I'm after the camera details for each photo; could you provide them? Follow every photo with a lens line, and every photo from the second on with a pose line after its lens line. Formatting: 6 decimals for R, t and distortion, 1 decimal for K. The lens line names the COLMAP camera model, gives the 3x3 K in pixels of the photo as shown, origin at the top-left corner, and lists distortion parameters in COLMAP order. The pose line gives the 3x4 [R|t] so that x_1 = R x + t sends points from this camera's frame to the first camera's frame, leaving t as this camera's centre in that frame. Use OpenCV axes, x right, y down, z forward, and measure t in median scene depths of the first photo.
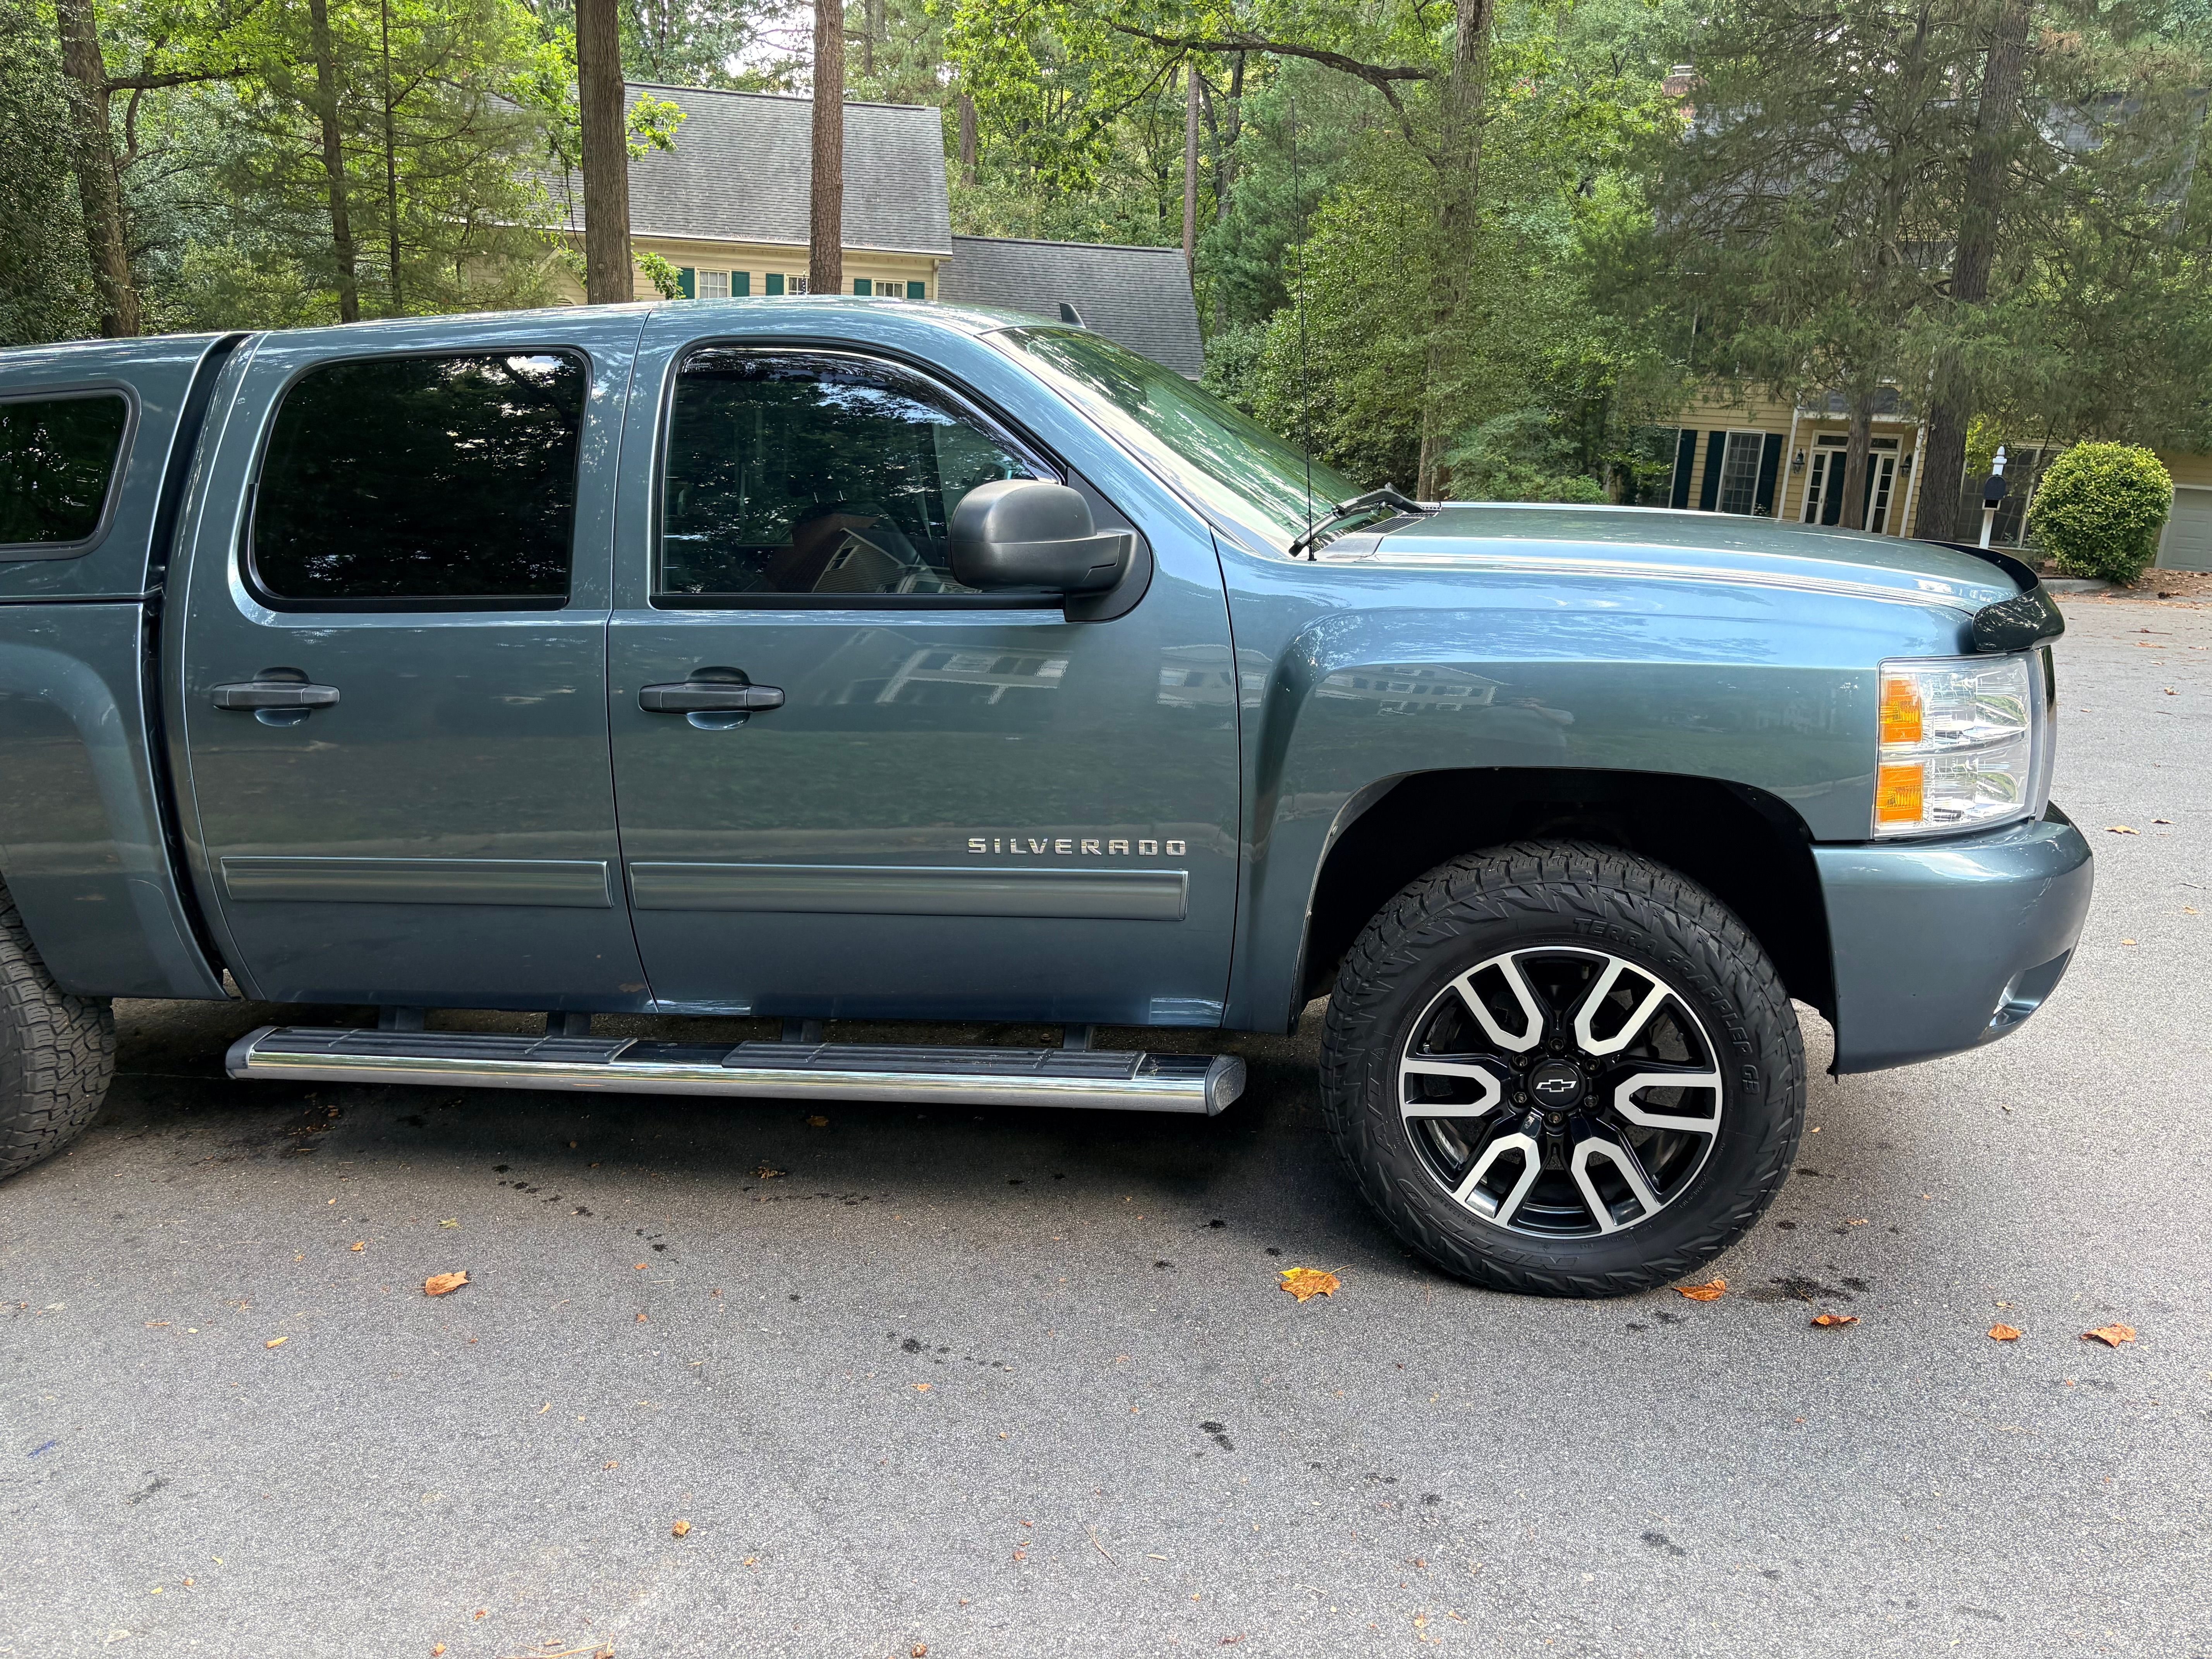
lens RADIAL K [[1674.9, 0, 1125.0], [0, 1674.9, 790.9], [0, 0, 1]] dist [0.038387, -0.039135]
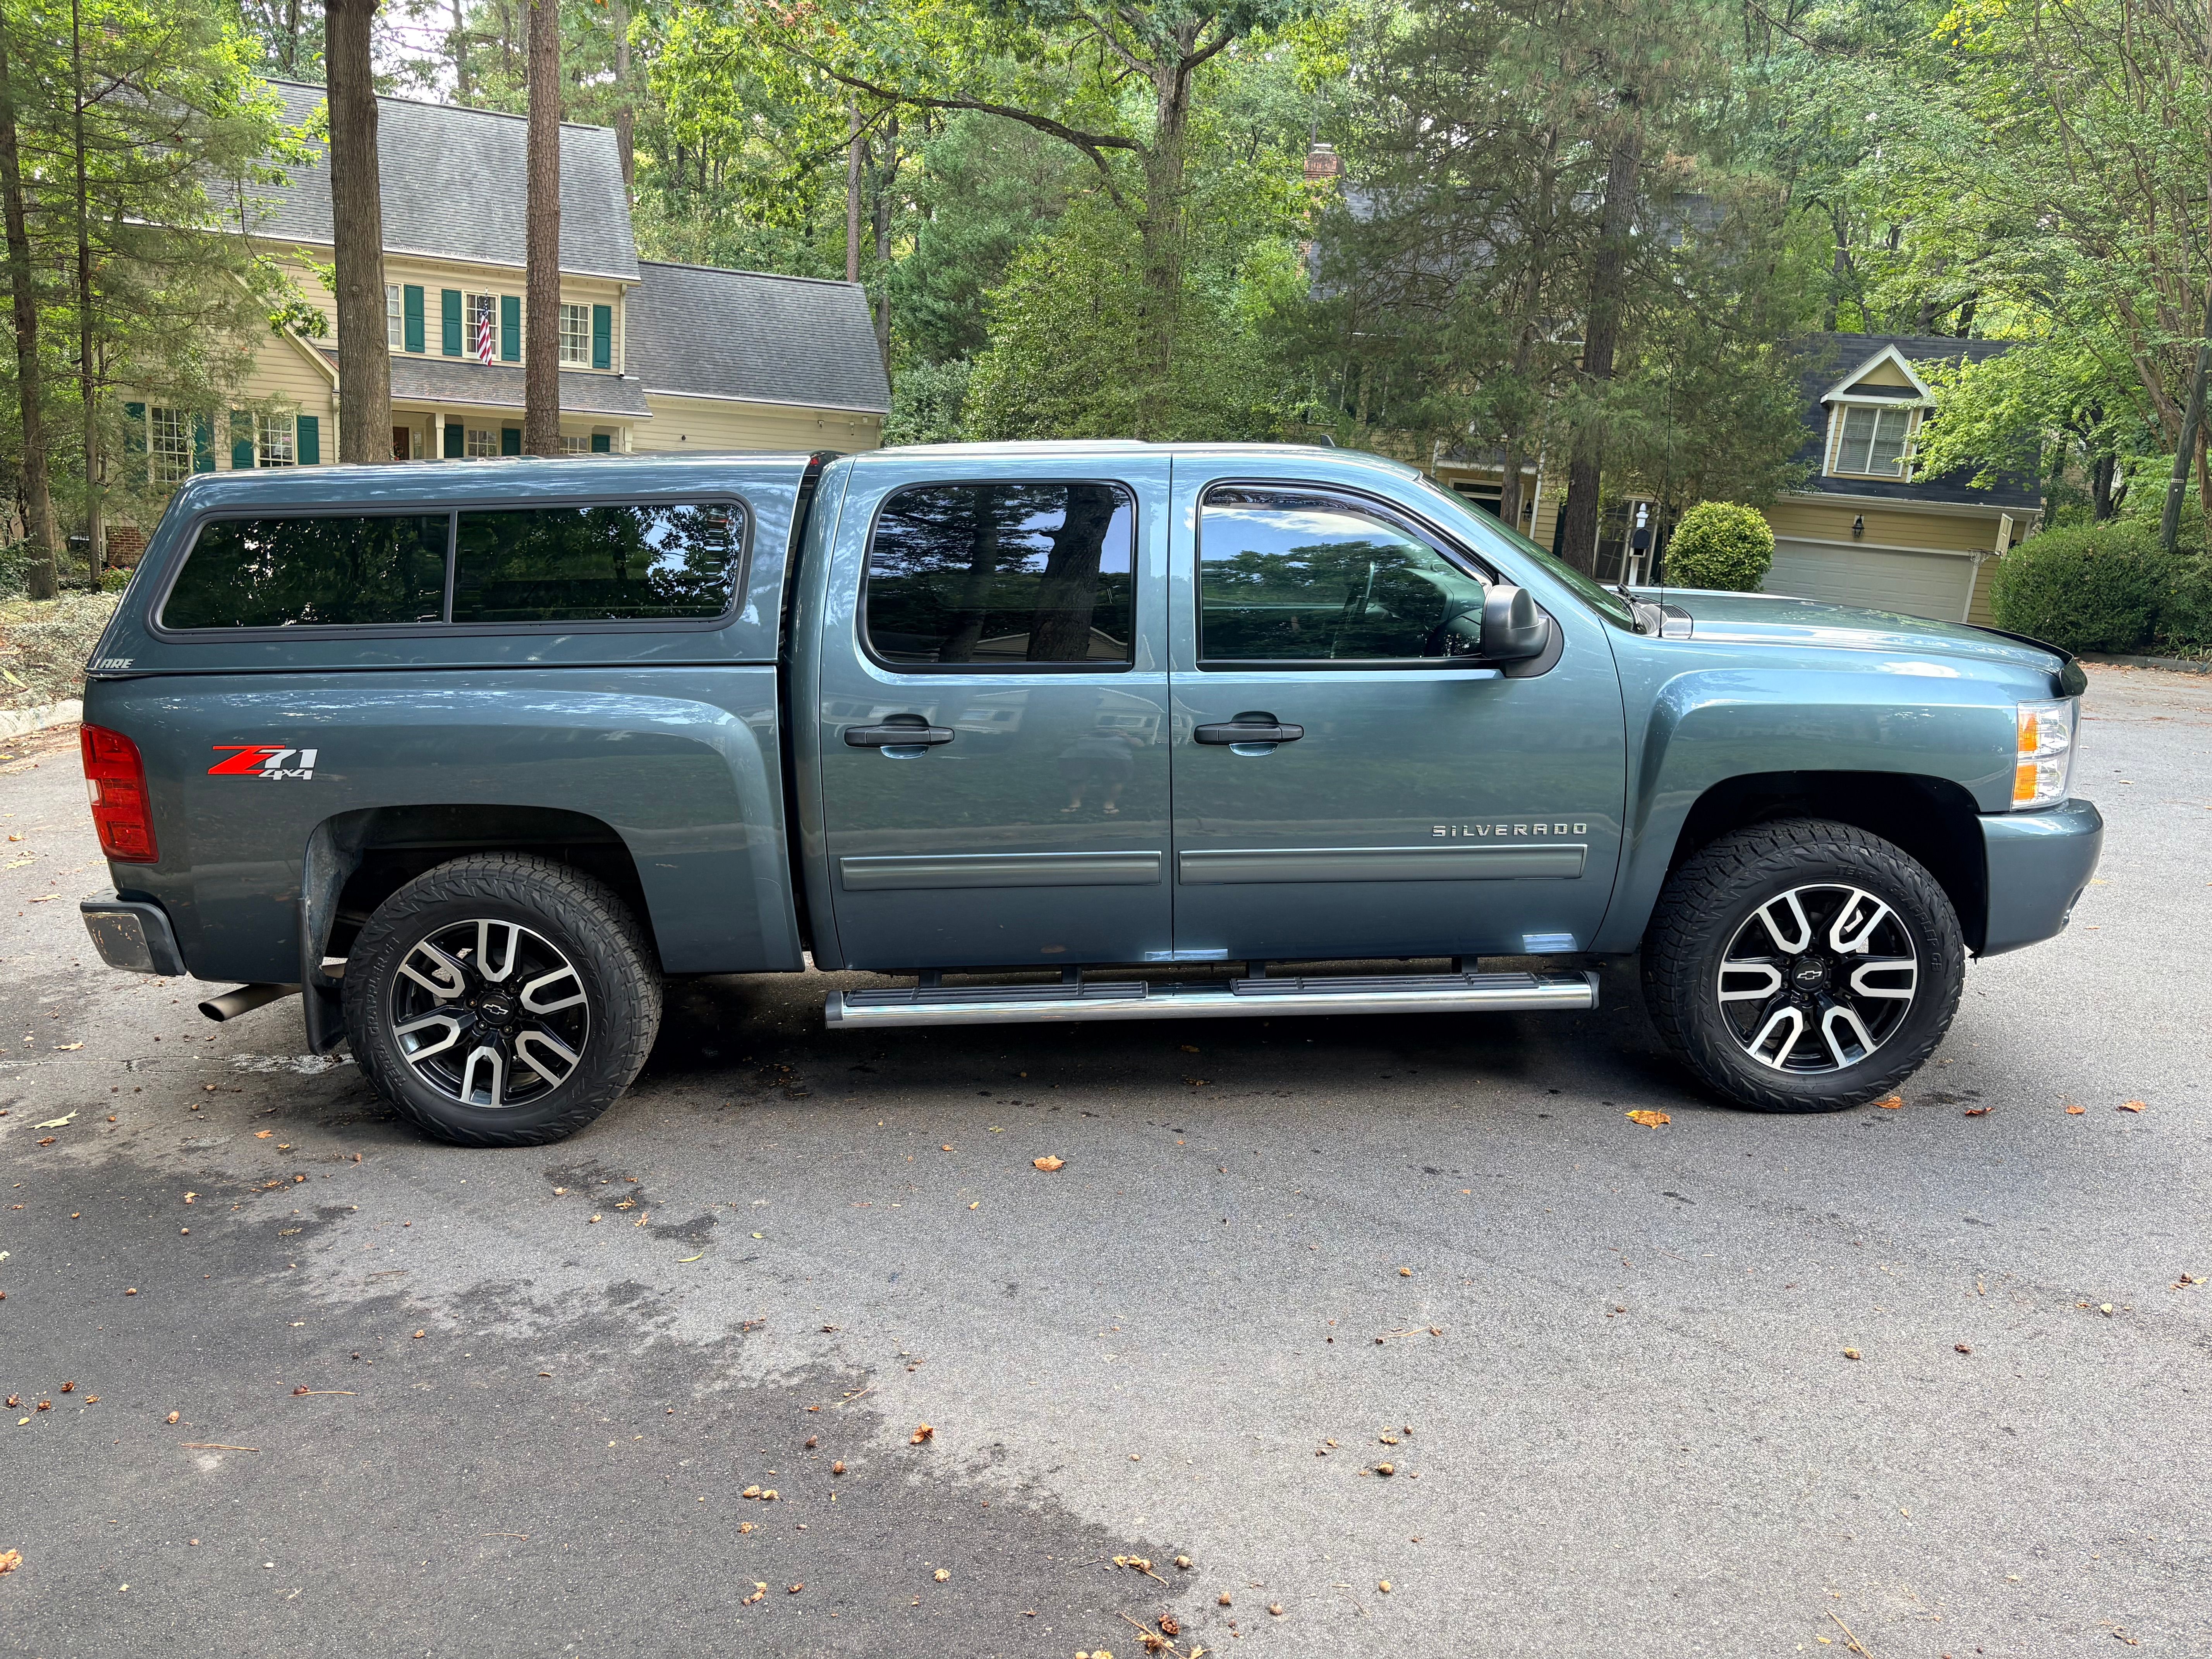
lens RADIAL K [[1674.9, 0, 1125.0], [0, 1674.9, 790.9], [0, 0, 1]] dist [0.038387, -0.039135]
pose [[0.972375, -0.019465, 0.232612, -0.115744], [0.022518, 0.999692, -0.010477, 0.001115], [-0.232337, 0.015425, 0.972513, -0.059513]]
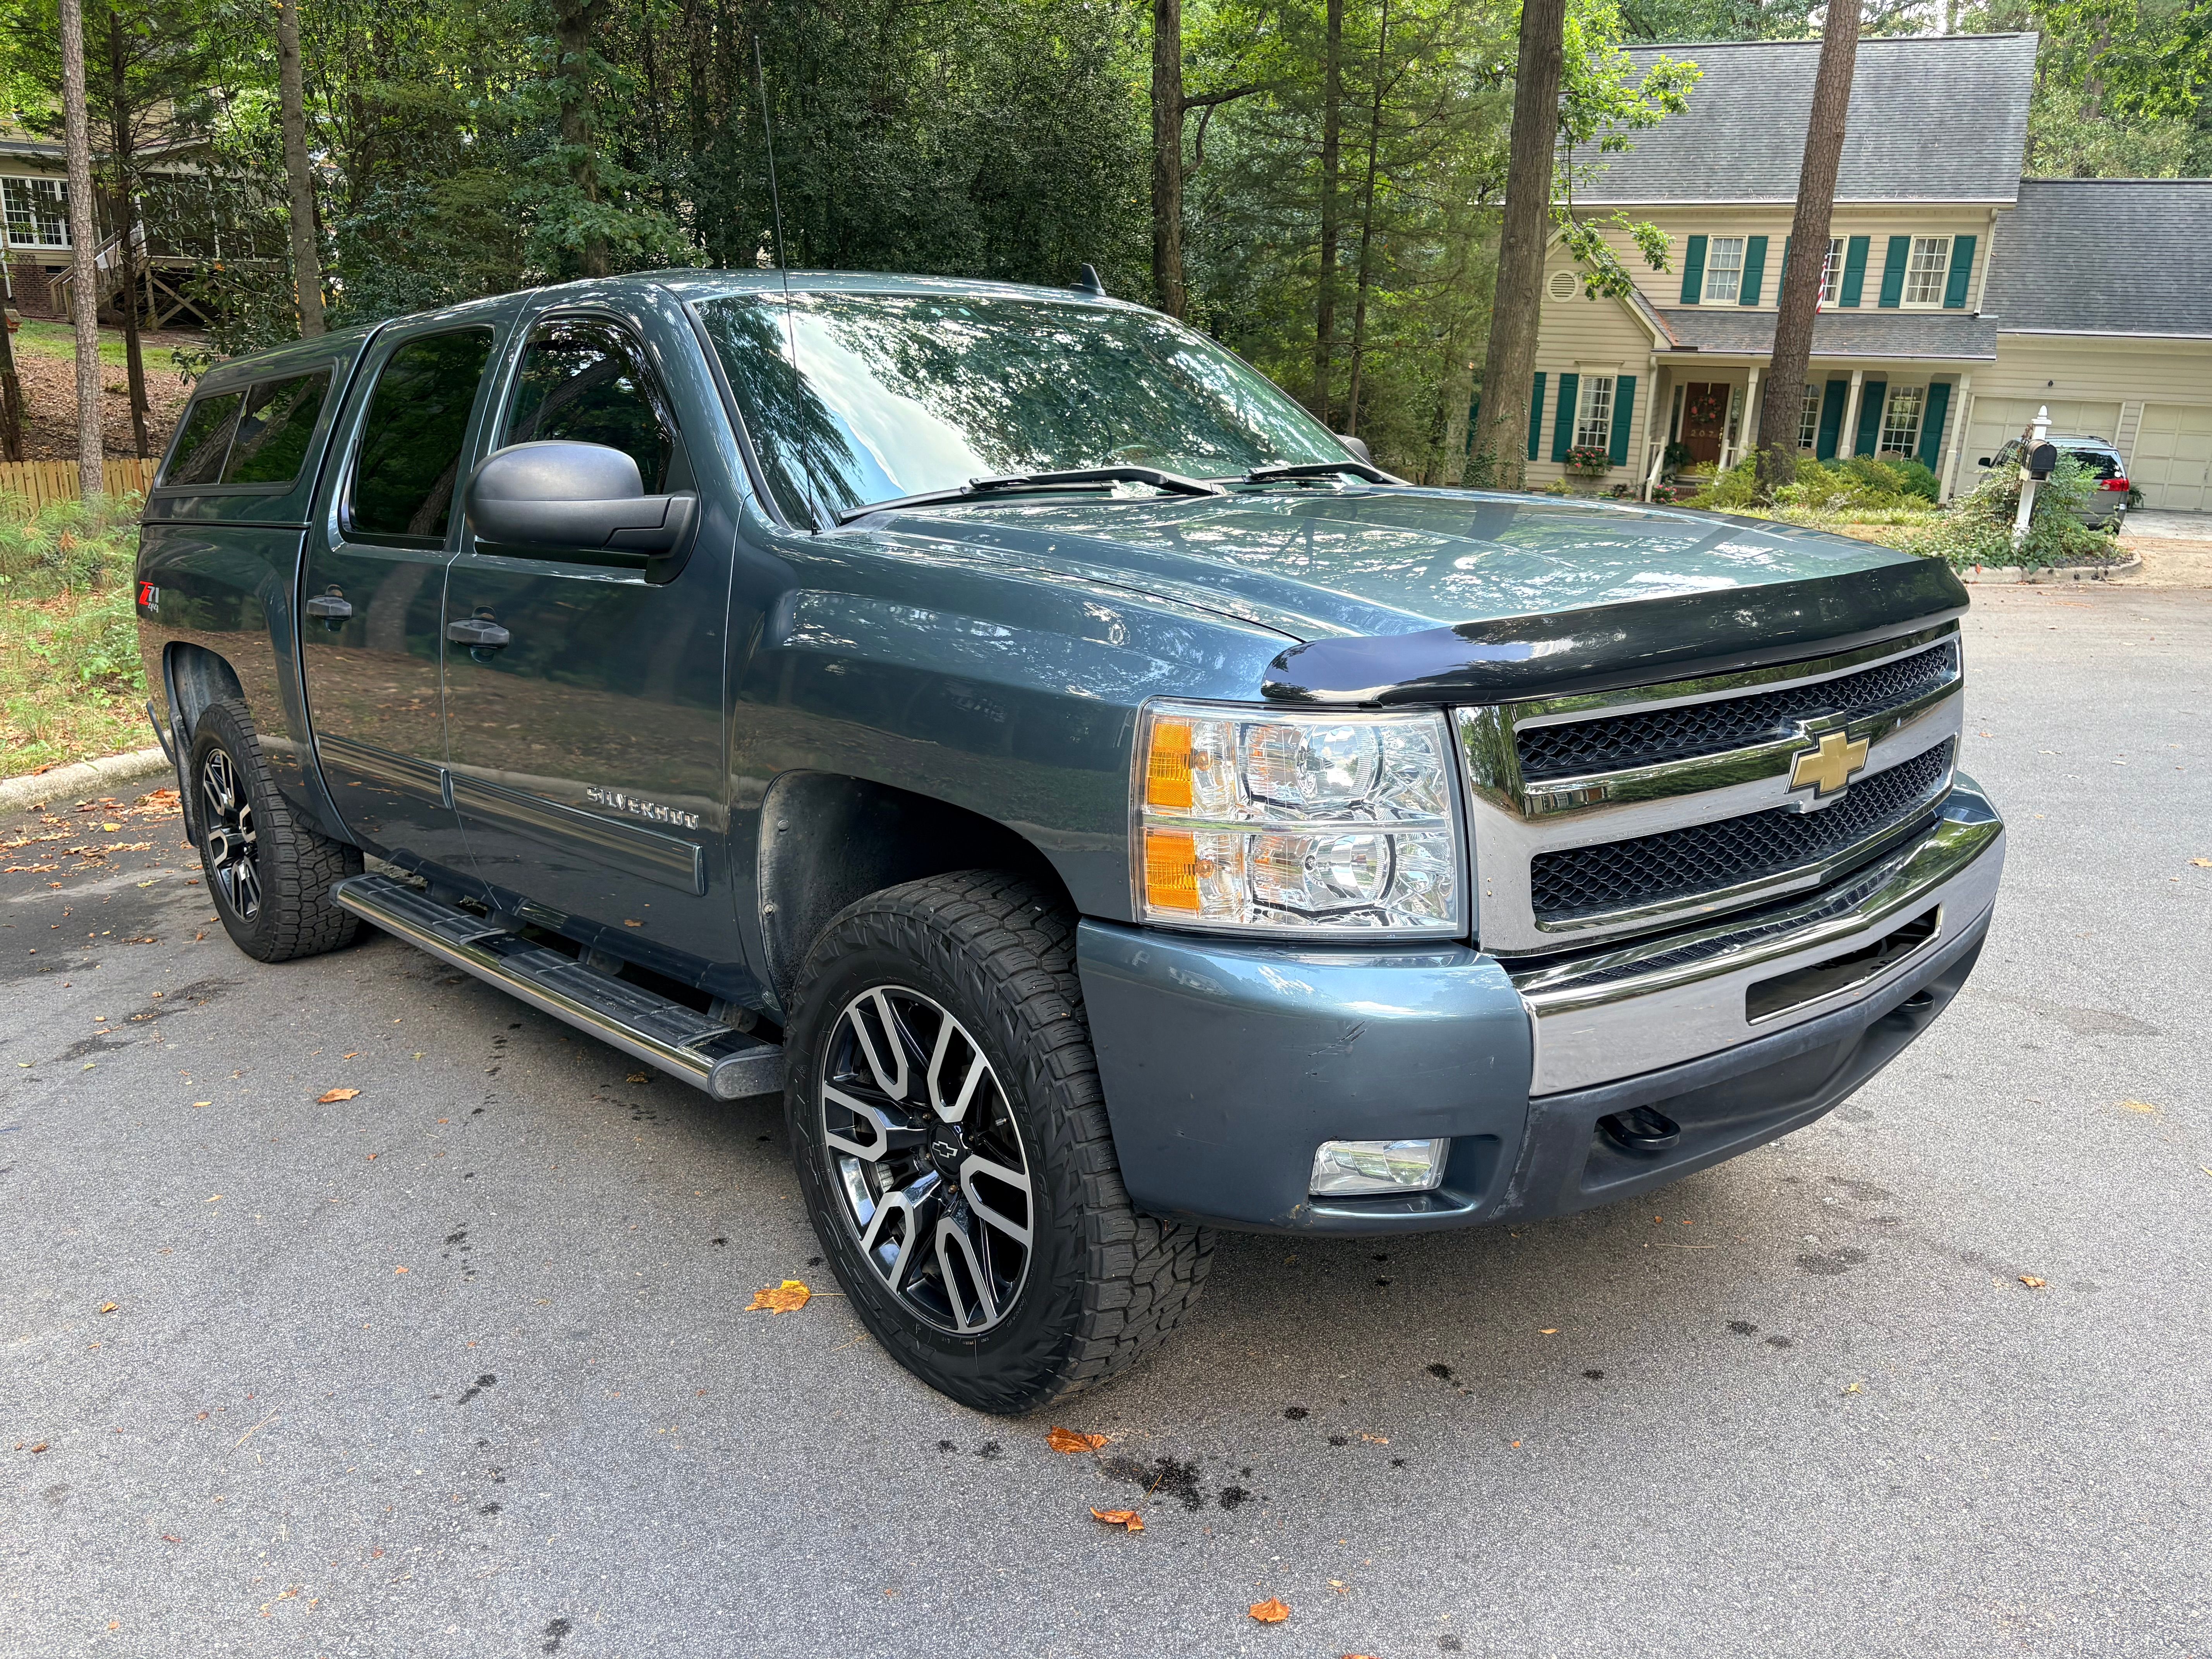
lens RADIAL K [[1705.8, 0, 1138.9], [0, 1705.8, 790.1], [0, 0, 1]] dist [0.068113, -0.090301]
pose [[0.814512, 0.130575, -0.565261, 0.132681], [-0.125980, 0.990901, 0.047367, -0.010712], [0.566302, 0.032631, 0.823551, 0.050768]]
